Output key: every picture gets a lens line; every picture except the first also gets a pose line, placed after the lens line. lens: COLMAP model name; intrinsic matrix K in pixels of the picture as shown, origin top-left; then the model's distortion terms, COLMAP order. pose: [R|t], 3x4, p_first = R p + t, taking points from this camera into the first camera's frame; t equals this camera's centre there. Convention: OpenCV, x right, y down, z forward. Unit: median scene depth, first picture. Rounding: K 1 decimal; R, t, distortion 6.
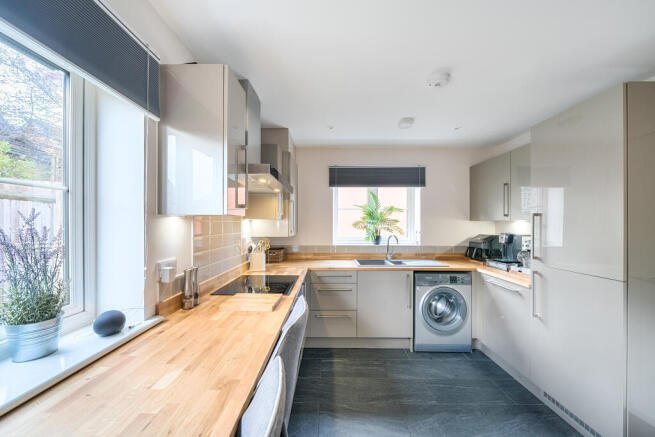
lens RADIAL K [[246.9, 0, 328.2], [0, 246.9, 224.0], [0, 0, 1]] dist [-0.000472, 0.000007]
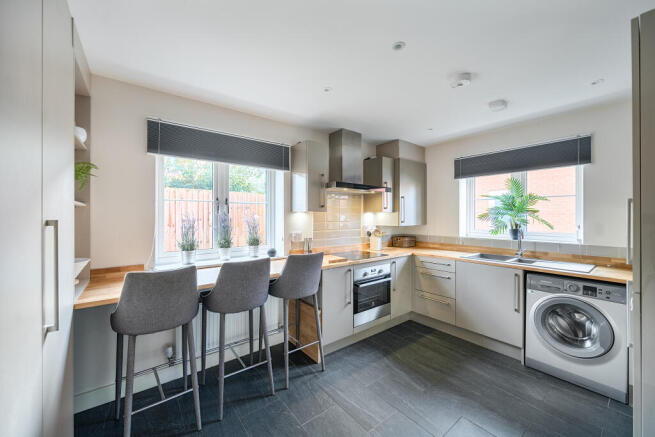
lens RADIAL K [[251.8, 0, 315.9], [0, 251.8, 215.7], [0, 0, 1]] dist [0.000750, 0.000018]
pose [[0.594657, -0.005472, -0.803961, 0.618541], [0.001710, 0.999983, -0.005541, 0.005585], [0.803978, 0.001920, 0.594656, -0.094427]]
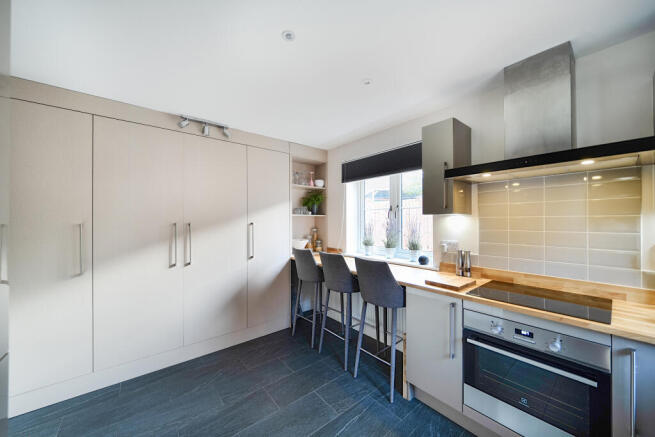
lens RADIAL K [[233.8, 0, 327.5], [0, 233.8, 218.5], [0, 0, 1]] dist [-0.000552, -0.000015]
pose [[-0.780882, -0.005109, -0.624657, 0.513712], [0.002806, 0.999928, -0.011687, 0.002719], [0.624672, -0.010879, -0.780812, 0.862221]]
